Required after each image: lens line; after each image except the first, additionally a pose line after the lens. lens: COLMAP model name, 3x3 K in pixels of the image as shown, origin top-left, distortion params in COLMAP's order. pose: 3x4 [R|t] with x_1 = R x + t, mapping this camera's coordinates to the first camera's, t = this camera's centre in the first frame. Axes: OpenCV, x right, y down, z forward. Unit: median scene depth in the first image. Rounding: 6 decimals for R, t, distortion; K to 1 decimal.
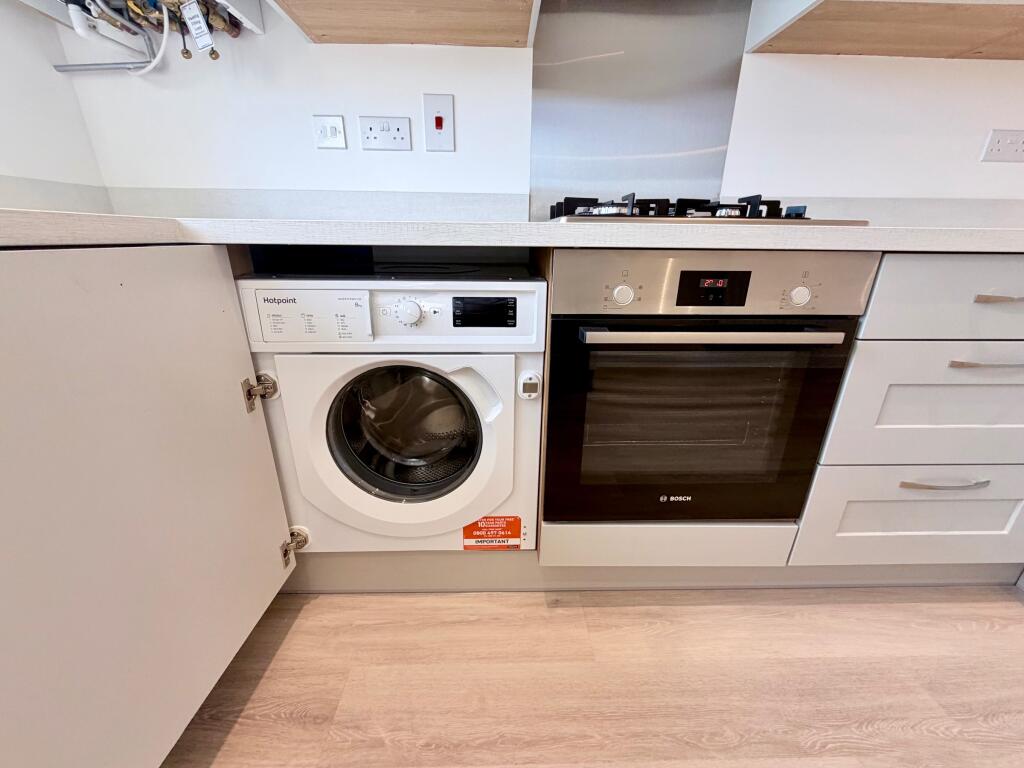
lens RADIAL K [[406.3, 0, 511.8], [0, 406.3, 386.6], [0, 0, 1]] dist [-0.001430, -0.000303]
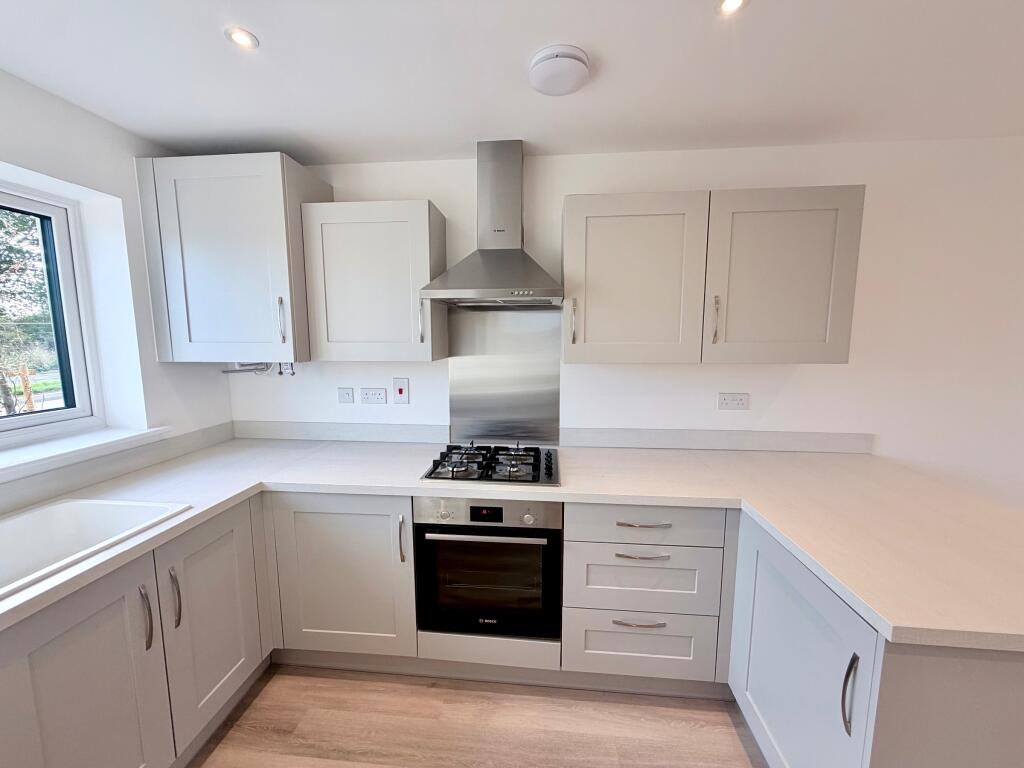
lens RADIAL K [[406.3, 0, 510.0], [0, 406.3, 385.2], [0, 0, 1]] dist [-0.001430, -0.000303]
pose [[0.992455, 0.002394, -0.122589, 0.764206], [-0.030547, 0.973112, -0.228299, -0.363485], [0.118747, 0.230322, 0.965842, -1.054940]]
